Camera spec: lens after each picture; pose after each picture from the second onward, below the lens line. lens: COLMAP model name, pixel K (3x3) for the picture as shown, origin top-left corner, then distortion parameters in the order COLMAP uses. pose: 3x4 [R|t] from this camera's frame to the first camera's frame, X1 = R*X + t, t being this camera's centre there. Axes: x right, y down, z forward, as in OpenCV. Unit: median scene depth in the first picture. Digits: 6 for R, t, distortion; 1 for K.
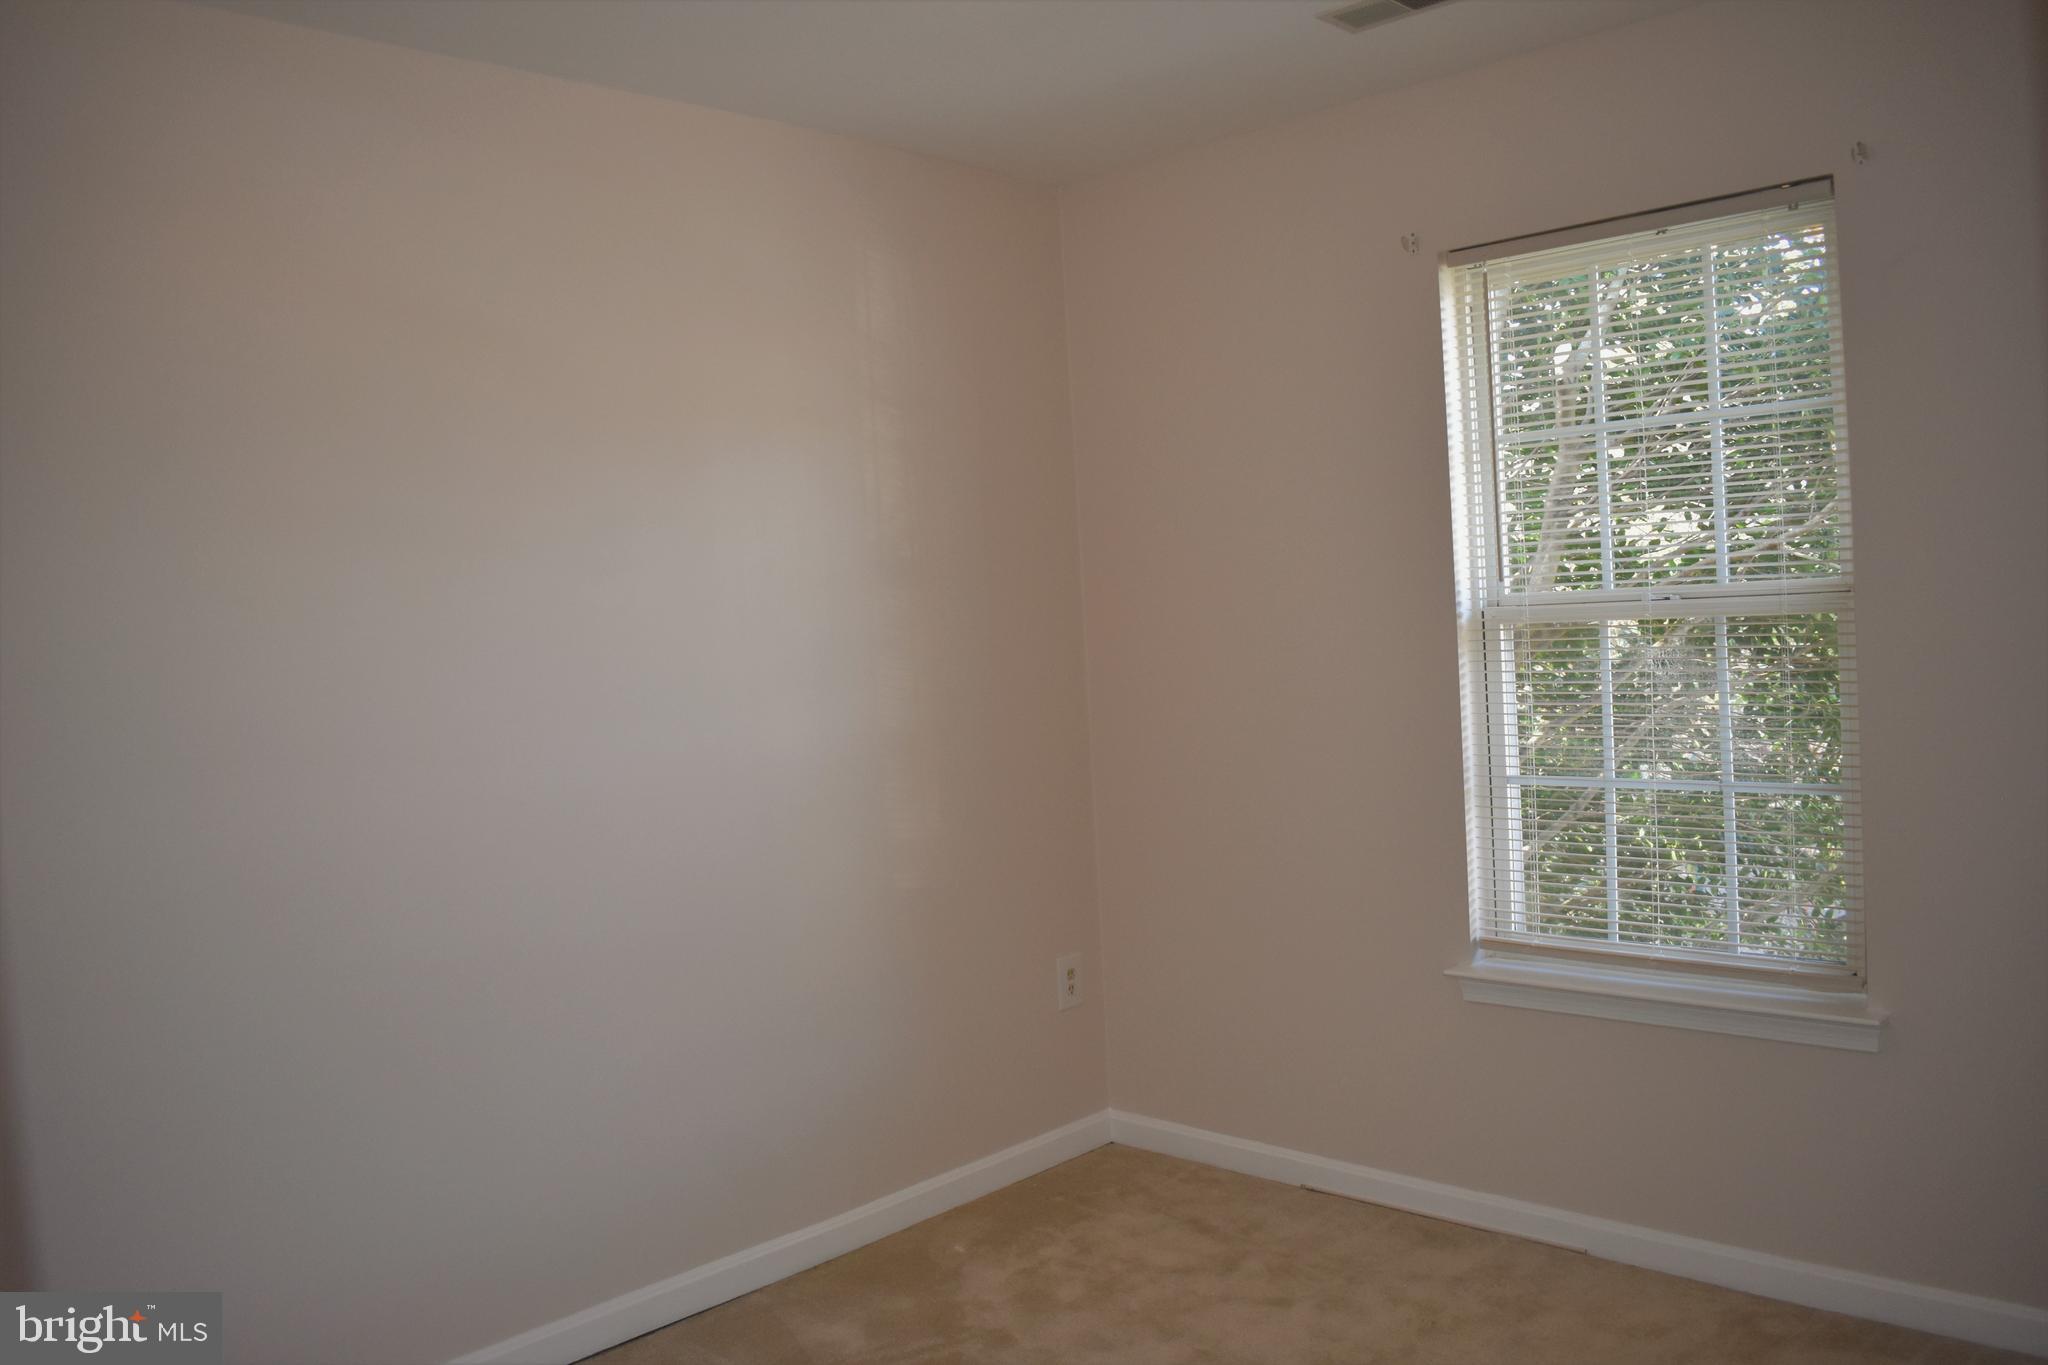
lens RADIAL K [[1601.2, 0, 1024.0], [0, 1601.2, 682.5], [0, 0, 1]] dist [-0.095725, 0.008891]
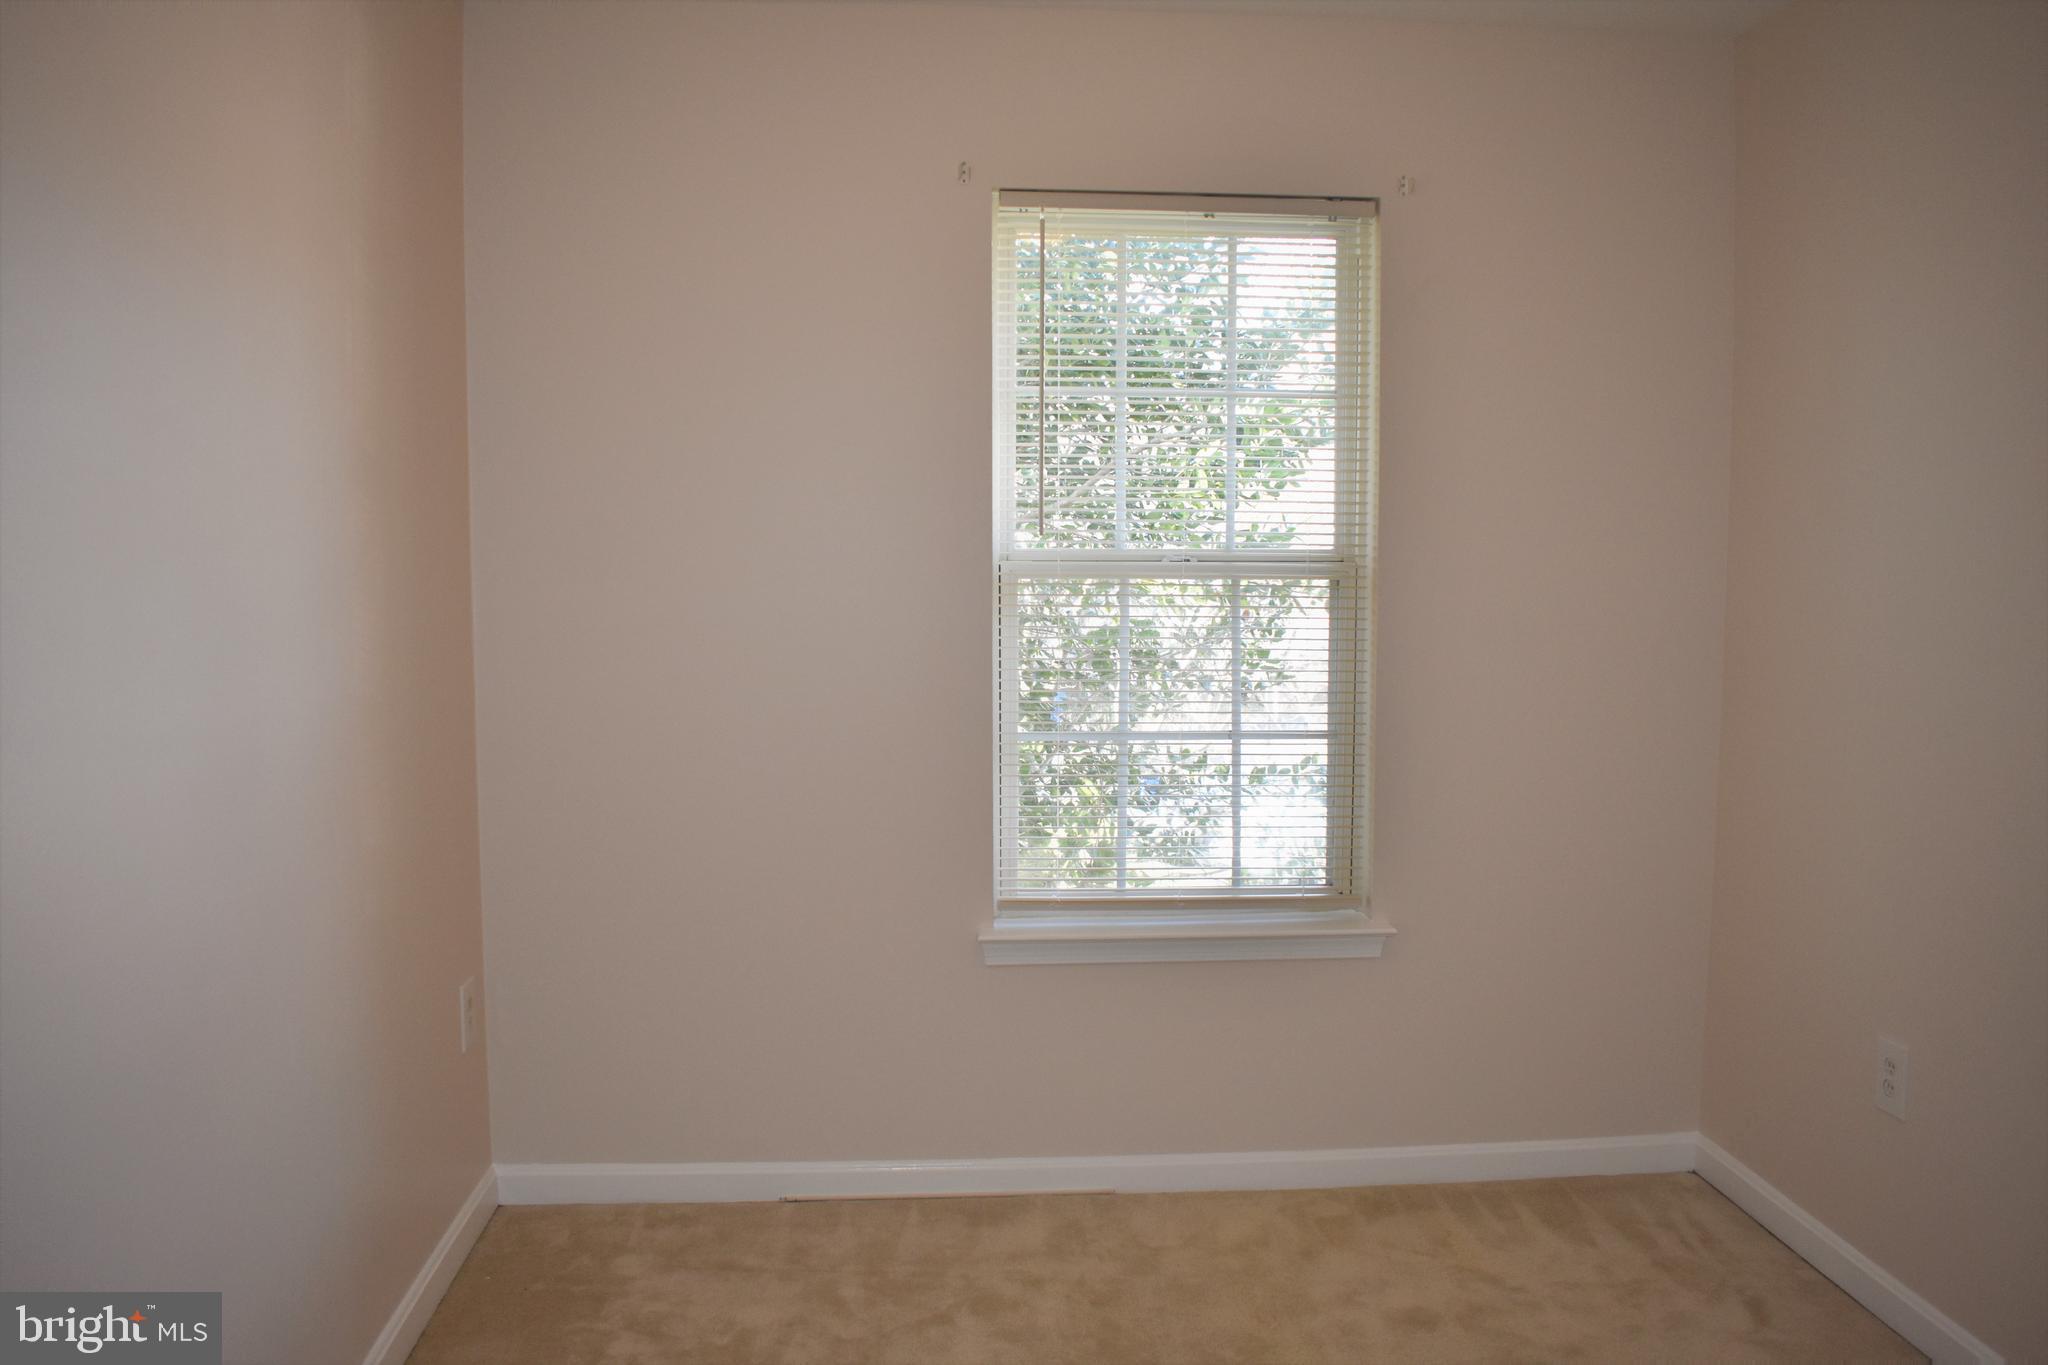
lens RADIAL K [[1601.2, 0, 1024.0], [0, 1601.2, 682.5], [0, 0, 1]] dist [-0.095725, 0.008891]
pose [[0.664837, -0.005153, 0.746971, -0.451860], [-0.007886, 0.999872, 0.013916, 0.014241], [-0.746947, -0.015143, 0.664711, 0.348290]]
